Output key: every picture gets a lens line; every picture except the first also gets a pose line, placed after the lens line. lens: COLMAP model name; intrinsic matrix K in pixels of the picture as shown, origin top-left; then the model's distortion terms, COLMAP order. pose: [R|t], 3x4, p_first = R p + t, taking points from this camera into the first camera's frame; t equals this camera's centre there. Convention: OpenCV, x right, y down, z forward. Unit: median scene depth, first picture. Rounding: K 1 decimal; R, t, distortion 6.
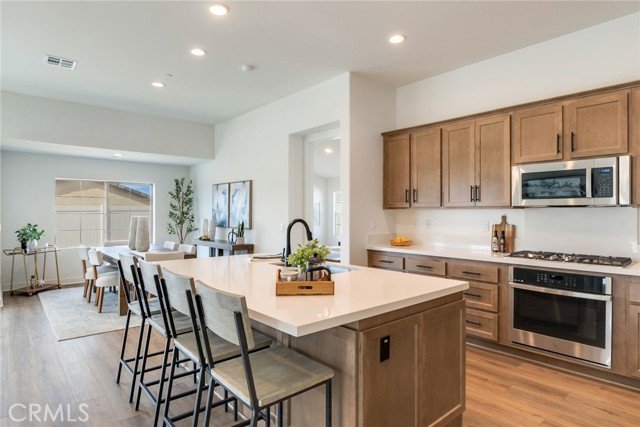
lens RADIAL K [[360.7, 0, 308.9], [0, 360.7, 215.0], [0, 0, 1]] dist [0.006793, -0.007622]
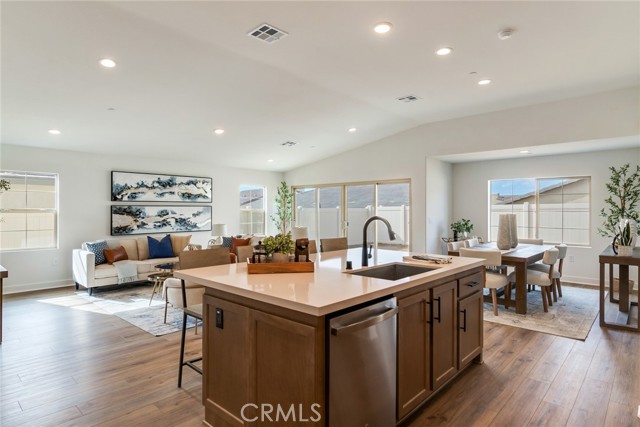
lens RADIAL K [[360.7, 0, 314.2], [0, 360.7, 212.2], [0, 0, 1]] dist [0.006793, -0.007622]
pose [[0.121558, 0.002251, -0.992582, 0.405517], [-0.006049, 0.999981, 0.001527, -0.000104], [0.992566, 0.005819, 0.121569, 0.321469]]
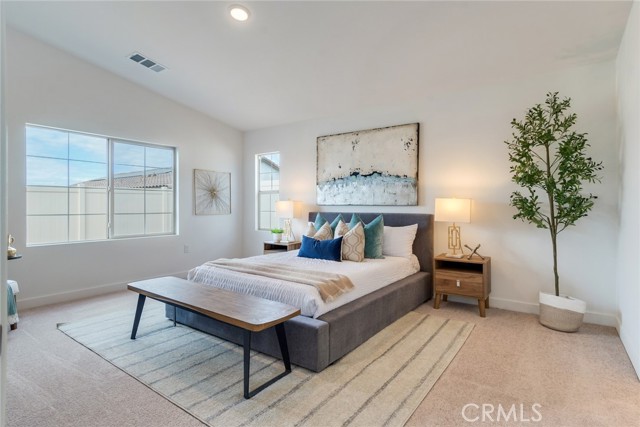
lens RADIAL K [[334.2, 0, 305.4], [0, 334.2, 206.7], [0, 0, 1]] dist [-0.004767, -0.000462]
pose [[0.977780, -0.001006, 0.209630, 0.060030], [0.000811, 0.999999, 0.001017, 0.032367], [-0.209630, -0.000825, 0.977780, 0.799018]]
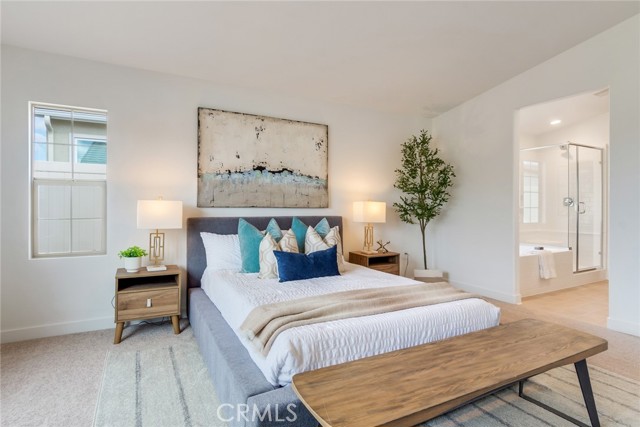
lens RADIAL K [[360.7, 0, 318.7], [0, 360.7, 206.2], [0, 0, 1]] dist [0.006793, -0.007622]
pose [[0.193108, 0.006744, 0.981154, -0.271519], [0.001543, 0.999973, -0.007177, 0.032318], [-0.981176, 0.002900, 0.193093, 1.256170]]
